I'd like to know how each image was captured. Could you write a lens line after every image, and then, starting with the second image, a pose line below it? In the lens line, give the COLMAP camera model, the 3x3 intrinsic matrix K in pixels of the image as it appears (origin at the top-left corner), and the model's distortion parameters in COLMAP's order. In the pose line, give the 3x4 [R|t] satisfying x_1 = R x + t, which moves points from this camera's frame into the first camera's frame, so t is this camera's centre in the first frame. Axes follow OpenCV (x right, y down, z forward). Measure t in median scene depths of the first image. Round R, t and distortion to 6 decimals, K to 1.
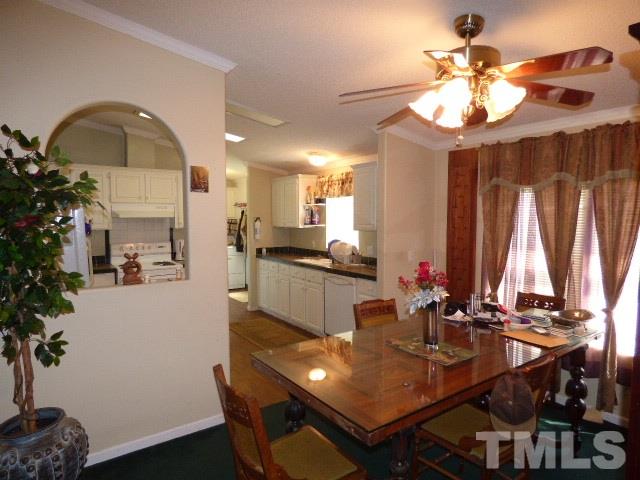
lens RADIAL K [[391.8, 0, 317.7], [0, 391.8, 243.9], [0, 0, 1]] dist [-0.005296, -0.006218]
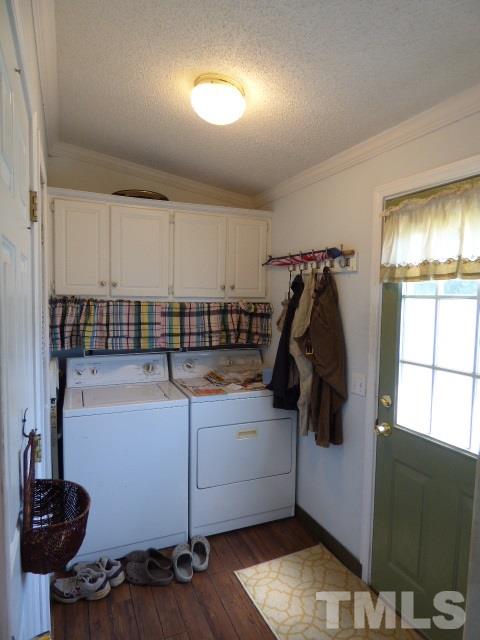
lens RADIAL K [[391.8, 0, 241.9], [0, 391.8, 322.6], [0, 0, 1]] dist [-0.005296, -0.006218]
pose [[0.985950, 0.026220, -0.164969, -0.291402], [-0.027310, 0.999618, -0.004343, -0.074524], [0.164792, 0.008787, 0.986289, 1.102905]]
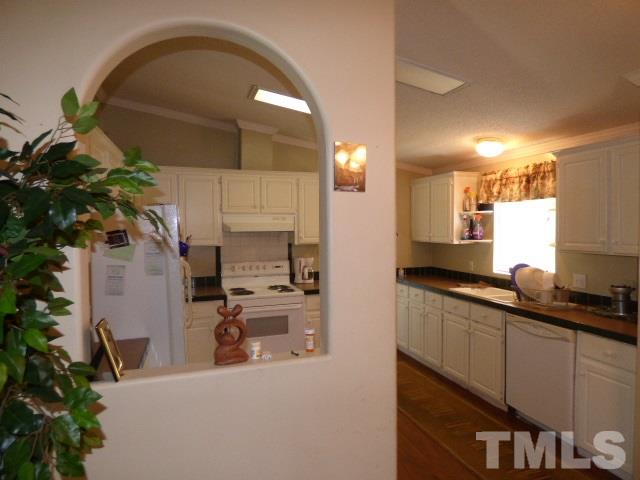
lens RADIAL K [[391.8, 0, 317.6], [0, 391.8, 240.0], [0, 0, 1]] dist [-0.005296, -0.006218]
pose [[0.961990, 0.004288, -0.273052, -0.104894], [-0.012977, 0.999465, -0.030022, -0.026150], [0.272777, 0.032425, 0.961531, 0.252281]]
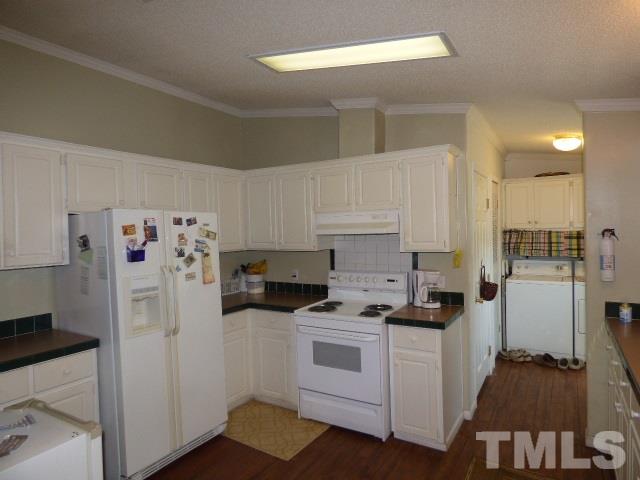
lens RADIAL K [[391.8, 0, 323.6], [0, 391.8, 239.8], [0, 0, 1]] dist [-0.005296, -0.006218]
pose [[0.420666, 0.013191, -0.907119, 0.119190], [-0.041342, 0.999134, -0.004643, -0.052141], [0.906273, 0.039456, 0.420848, 0.687446]]
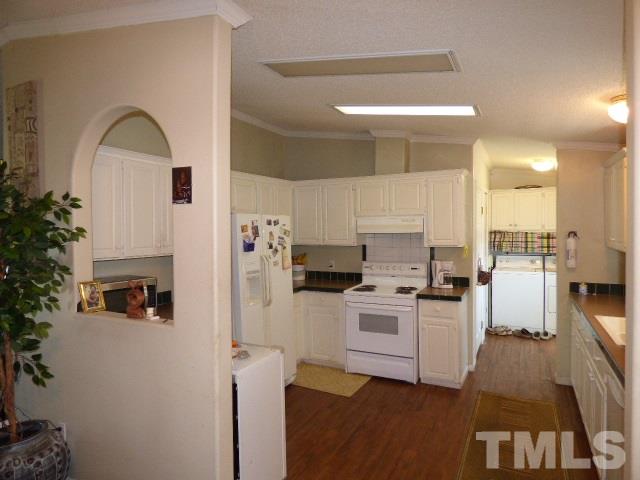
lens RADIAL K [[391.8, 0, 324.3], [0, 391.8, 241.0], [0, 0, 1]] dist [-0.005296, -0.006218]
pose [[0.485090, 0.023139, -0.874158, 0.230642], [-0.050297, 0.998733, -0.001475, -0.041457], [0.873016, 0.044683, 0.485639, 0.472453]]
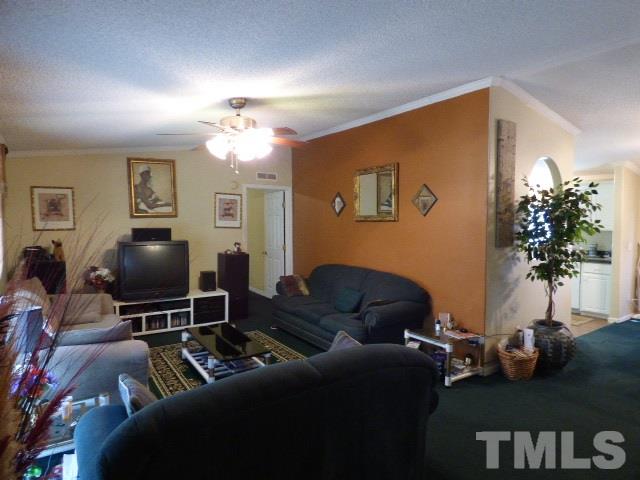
lens RADIAL K [[391.8, 0, 324.9], [0, 391.8, 238.1], [0, 0, 1]] dist [-0.005296, -0.006218]
pose [[0.999996, 0.002647, 0.001408, -0.723627], [-0.002607, 0.999609, -0.027832, 0.034171], [-0.001481, 0.027828, 0.999612, -0.380720]]
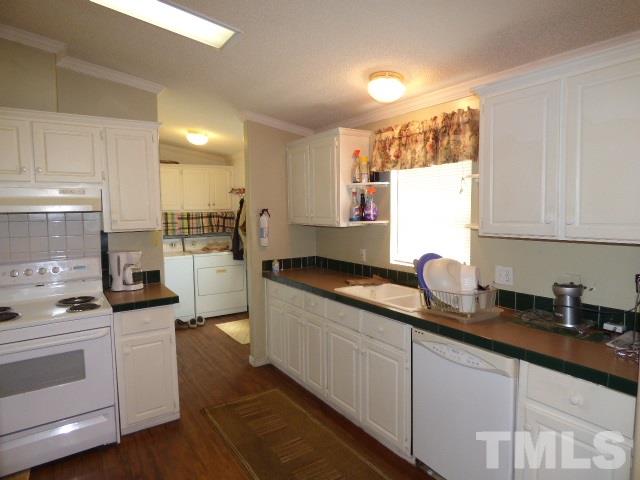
lens RADIAL K [[391.8, 0, 321.1], [0, 391.8, 239.9], [0, 0, 1]] dist [-0.005296, -0.006218]
pose [[0.999917, -0.011514, -0.005718, -0.081019], [0.011579, 0.999868, 0.011440, -0.033603], [0.005585, -0.011505, 0.999918, 0.515861]]
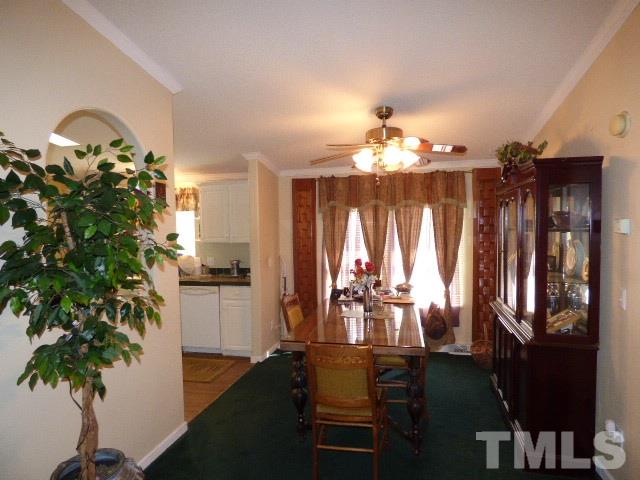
lens RADIAL K [[391.8, 0, 325.0], [0, 391.8, 243.4], [0, 0, 1]] dist [-0.005296, -0.006218]
pose [[0.736140, -0.037866, 0.675769, -0.355033], [0.063447, 0.997898, -0.013199, 0.000822], [-0.673849, 0.052592, 0.736995, -0.011262]]
